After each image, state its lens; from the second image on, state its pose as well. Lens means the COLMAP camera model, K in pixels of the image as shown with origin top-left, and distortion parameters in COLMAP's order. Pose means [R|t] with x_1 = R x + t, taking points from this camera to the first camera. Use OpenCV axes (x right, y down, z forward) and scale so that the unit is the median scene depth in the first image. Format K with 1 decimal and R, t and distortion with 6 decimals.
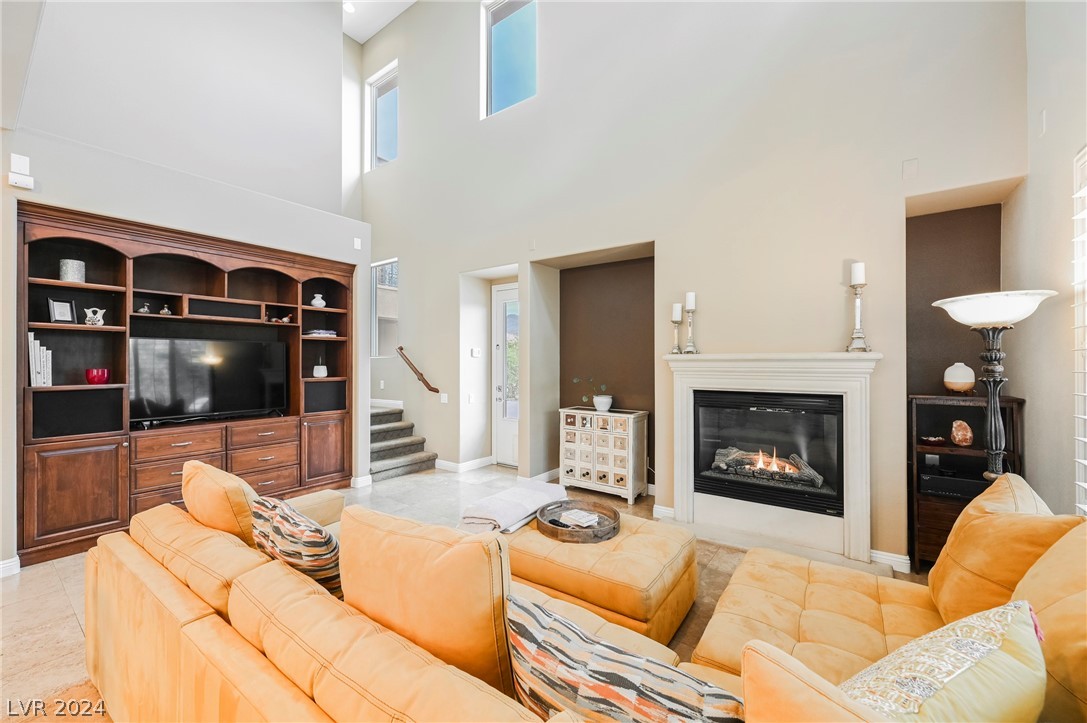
lens RADIAL K [[427.7, 0, 543.5], [0, 427.7, 361.5], [0, 0, 1]] dist [-0.002092, -0.000145]
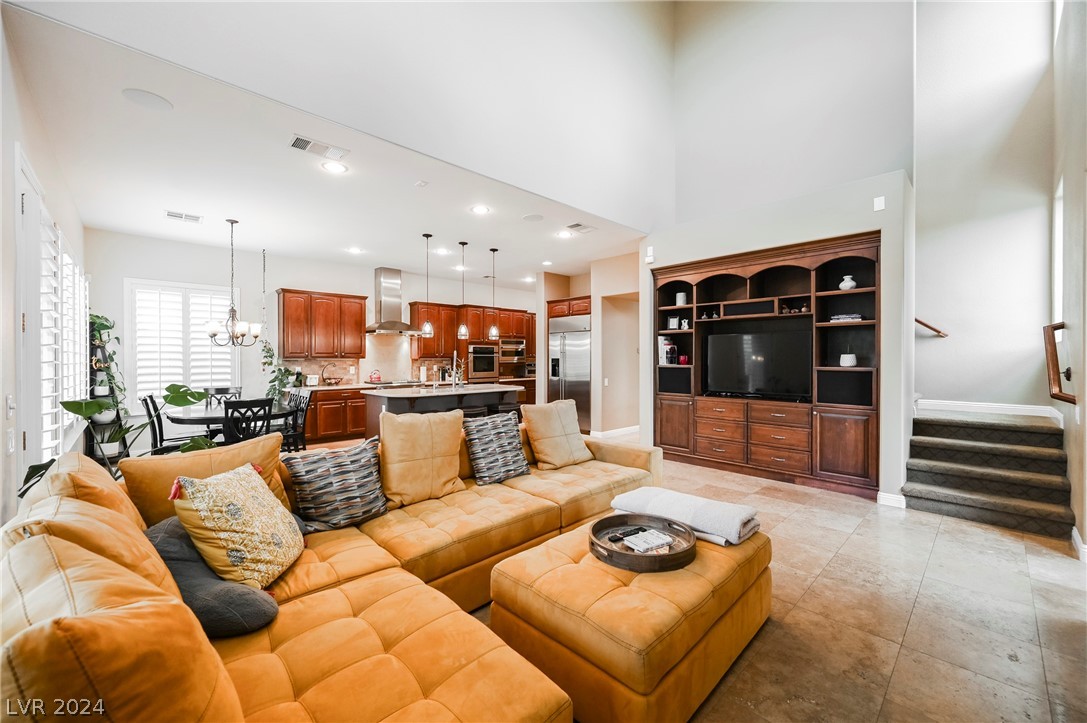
lens RADIAL K [[427.7, 0, 543.5], [0, 427.7, 361.5], [0, 0, 1]] dist [-0.002092, -0.000145]
pose [[-0.179724, 0.010003, -0.983666, 0.522284], [0.001284, 0.999950, 0.009934, 0.016795], [0.983716, 0.000522, -0.179728, 0.565327]]
